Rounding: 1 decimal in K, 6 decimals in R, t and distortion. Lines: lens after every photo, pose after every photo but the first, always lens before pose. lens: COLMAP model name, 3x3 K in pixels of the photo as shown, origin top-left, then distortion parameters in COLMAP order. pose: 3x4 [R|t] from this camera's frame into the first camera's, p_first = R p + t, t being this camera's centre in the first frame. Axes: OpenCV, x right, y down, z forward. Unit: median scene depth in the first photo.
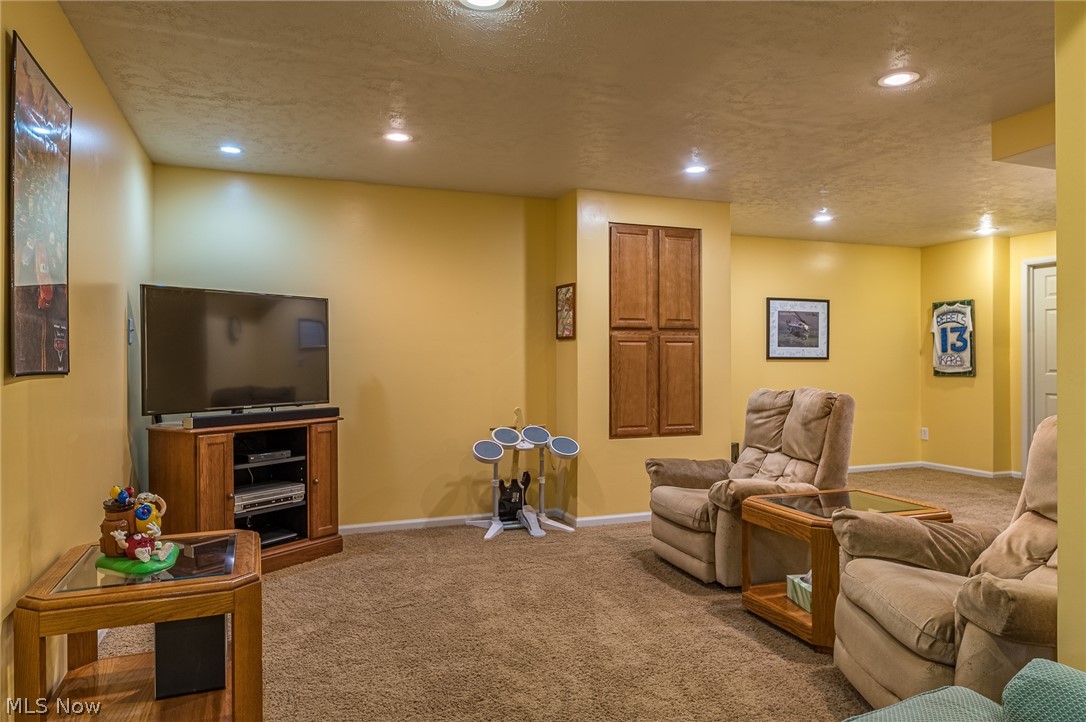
lens RADIAL K [[725.2, 0, 542.4], [0, 725.2, 359.5], [0, 0, 1]] dist [0.002735, 0.000597]
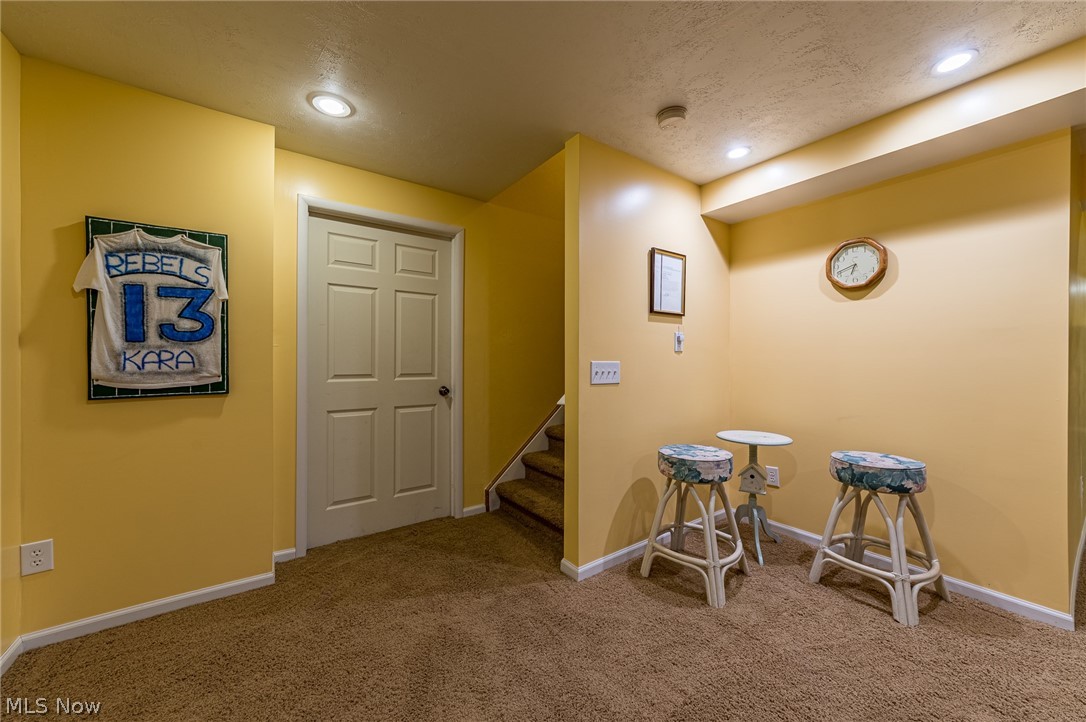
lens RADIAL K [[390.8, 0, 540.6], [0, 390.8, 359.6], [0, 0, 1]] dist [0.000056, 0.000139]
pose [[-0.229123, 0.004298, 0.973388, 0.283829], [0.000715, 0.999991, -0.004248, 0.001475], [-0.973397, -0.000277, -0.229124, 0.836585]]
